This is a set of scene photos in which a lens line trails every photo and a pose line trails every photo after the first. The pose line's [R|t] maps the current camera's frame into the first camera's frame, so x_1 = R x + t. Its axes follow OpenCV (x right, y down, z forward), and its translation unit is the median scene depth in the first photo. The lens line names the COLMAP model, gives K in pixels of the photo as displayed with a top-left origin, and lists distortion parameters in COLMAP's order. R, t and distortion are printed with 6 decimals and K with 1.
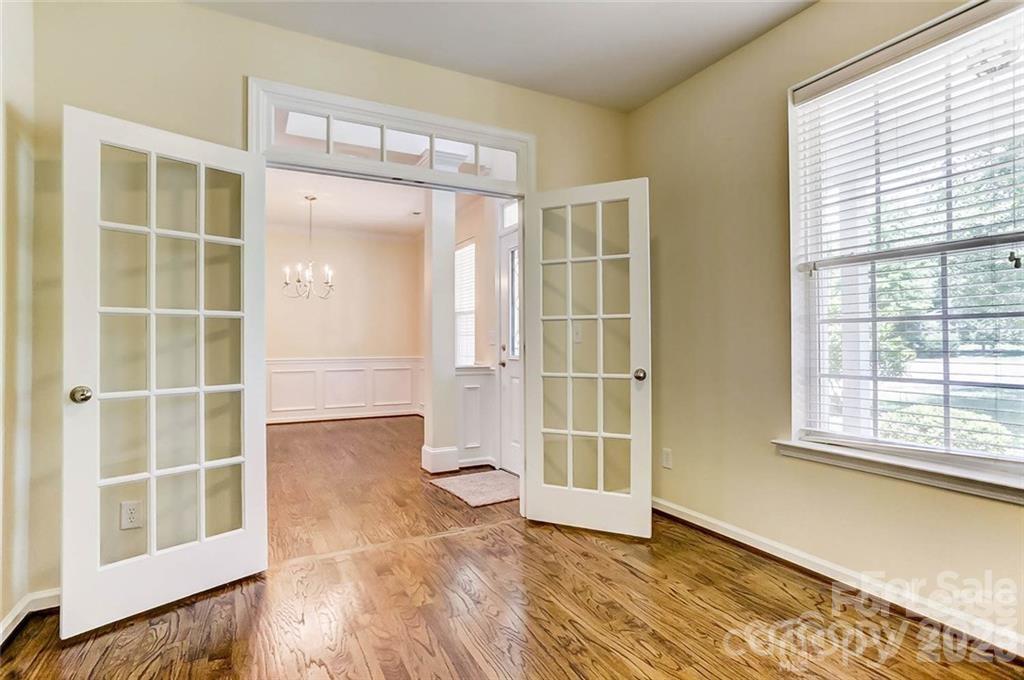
lens RADIAL K [[517.1, 0, 512.0], [0, 517.1, 340.0], [0, 0, 1]] dist [-0.002076, -0.000289]
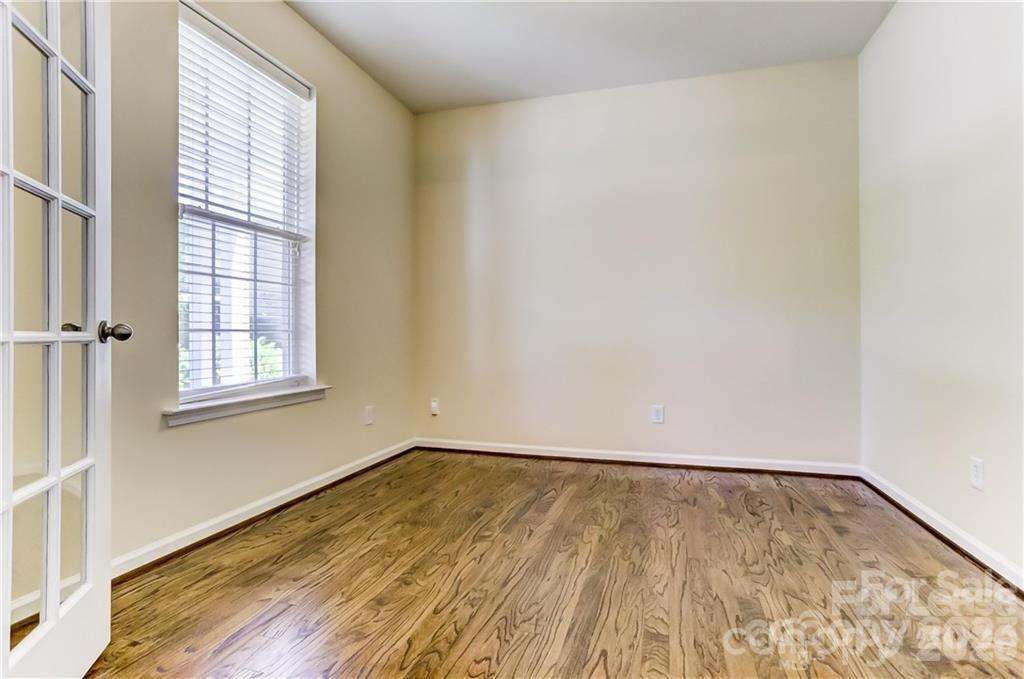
lens RADIAL K [[517.1, 0, 512.0], [0, 517.1, 339.5], [0, 0, 1]] dist [-0.002076, -0.000289]
pose [[-0.718498, 0.003627, 0.695519, -0.540554], [0.002955, 0.999993, -0.002162, 0.103525], [-0.695522, 0.000502, -0.718504, 1.477407]]
